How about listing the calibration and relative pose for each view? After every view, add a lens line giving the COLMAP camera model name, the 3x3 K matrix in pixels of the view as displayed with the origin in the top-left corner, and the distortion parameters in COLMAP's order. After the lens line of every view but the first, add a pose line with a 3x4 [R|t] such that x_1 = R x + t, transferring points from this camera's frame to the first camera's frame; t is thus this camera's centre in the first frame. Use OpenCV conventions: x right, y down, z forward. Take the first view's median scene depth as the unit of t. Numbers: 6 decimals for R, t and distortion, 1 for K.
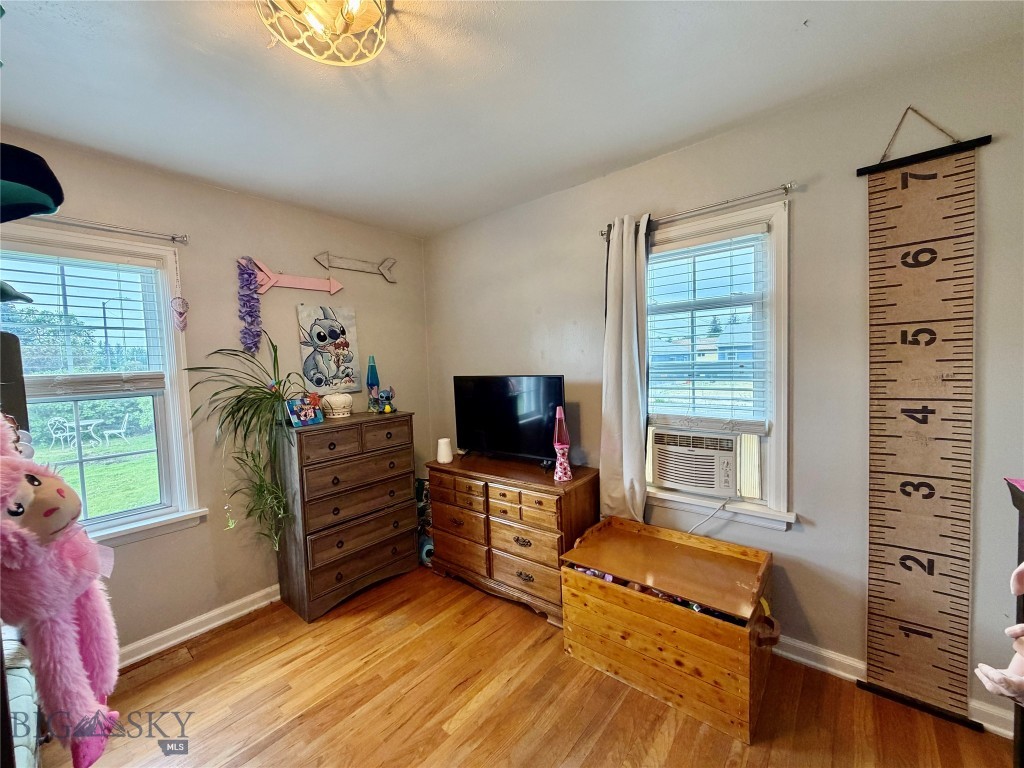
lens RADIAL K [[408.6, 0, 510.4], [0, 408.6, 384.2], [0, 0, 1]] dist [-0.001606, 0.000702]
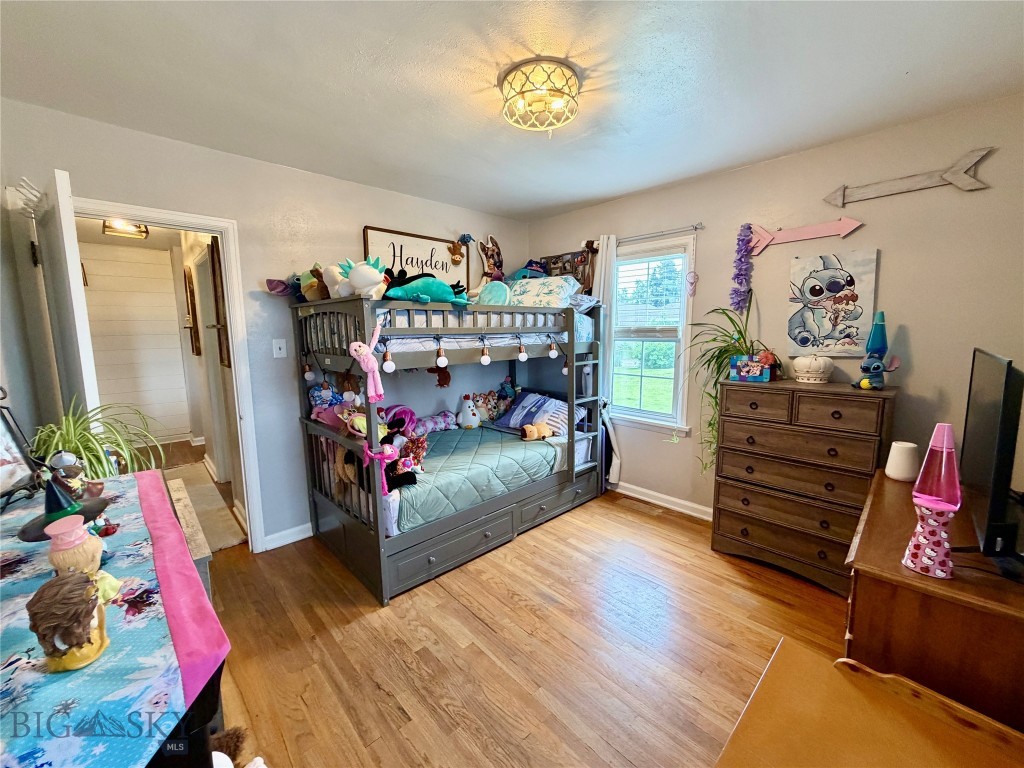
lens RADIAL K [[408.6, 0, 510.4], [0, 408.6, 384.2], [0, 0, 1]] dist [-0.001606, 0.000702]
pose [[-0.118383, 0.168947, -0.978490, 0.536908], [-0.042892, 0.983630, 0.175023, -0.044008], [0.992041, 0.062689, -0.109198, 0.458193]]
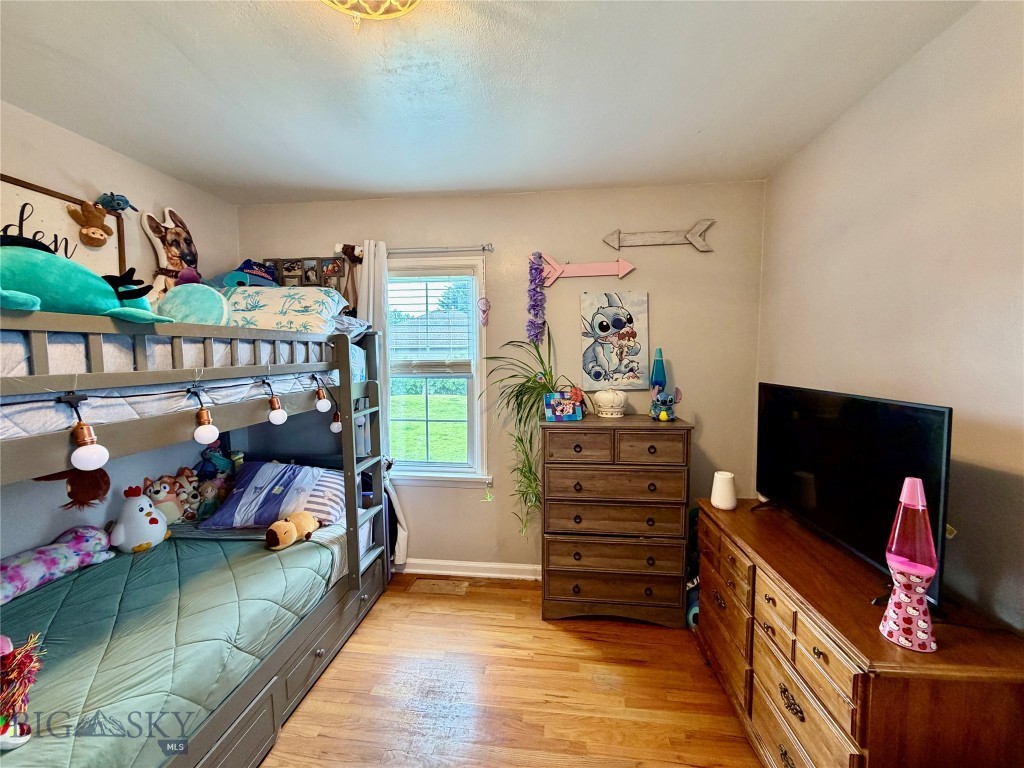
lens RADIAL K [[408.6, 0, 510.4], [0, 408.6, 384.2], [0, 0, 1]] dist [-0.001606, 0.000702]
pose [[0.549038, 0.095829, -0.830285, 0.199188], [-0.060275, 0.995358, 0.075024, -0.044870], [0.833621, 0.008854, 0.552266, 0.329353]]
